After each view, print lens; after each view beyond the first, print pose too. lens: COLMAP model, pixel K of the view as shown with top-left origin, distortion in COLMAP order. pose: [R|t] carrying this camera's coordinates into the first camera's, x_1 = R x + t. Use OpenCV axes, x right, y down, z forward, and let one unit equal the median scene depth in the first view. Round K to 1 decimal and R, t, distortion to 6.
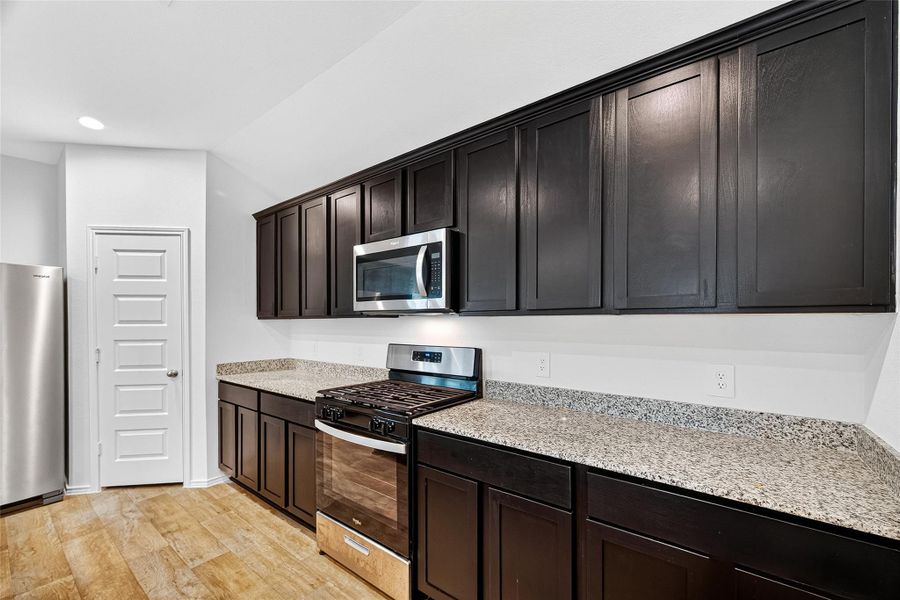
lens RADIAL K [[364.5, 0, 453.2], [0, 364.5, 320.6], [0, 0, 1]] dist [0.002764, 0.000375]
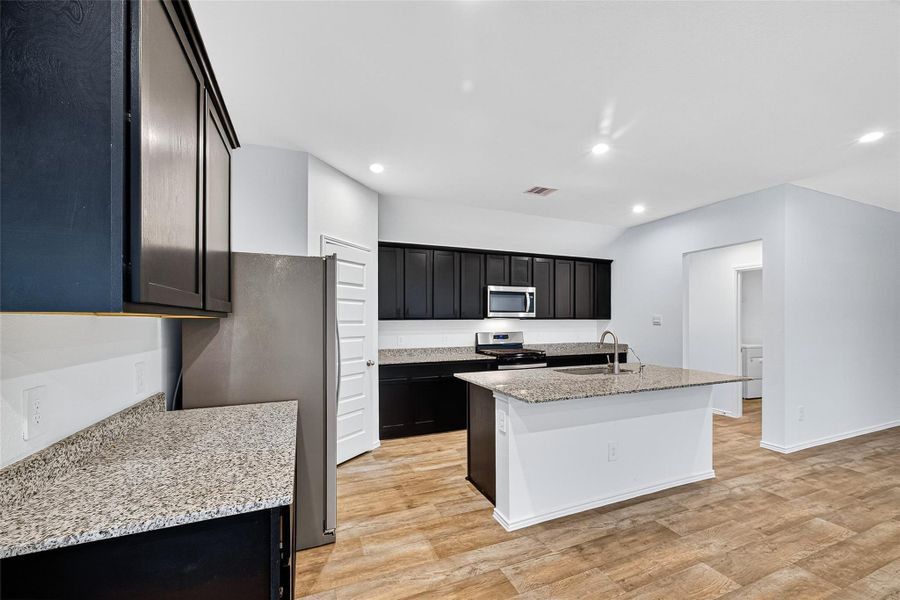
lens RADIAL K [[364.5, 0, 453.2], [0, 364.5, 320.6], [0, 0, 1]] dist [0.002764, 0.000375]
pose [[0.493427, 0.004965, 0.869773, -2.230388], [0.001428, 0.999978, -0.006518, 0.010311], [-0.869786, 0.004458, 0.493409, 0.141197]]
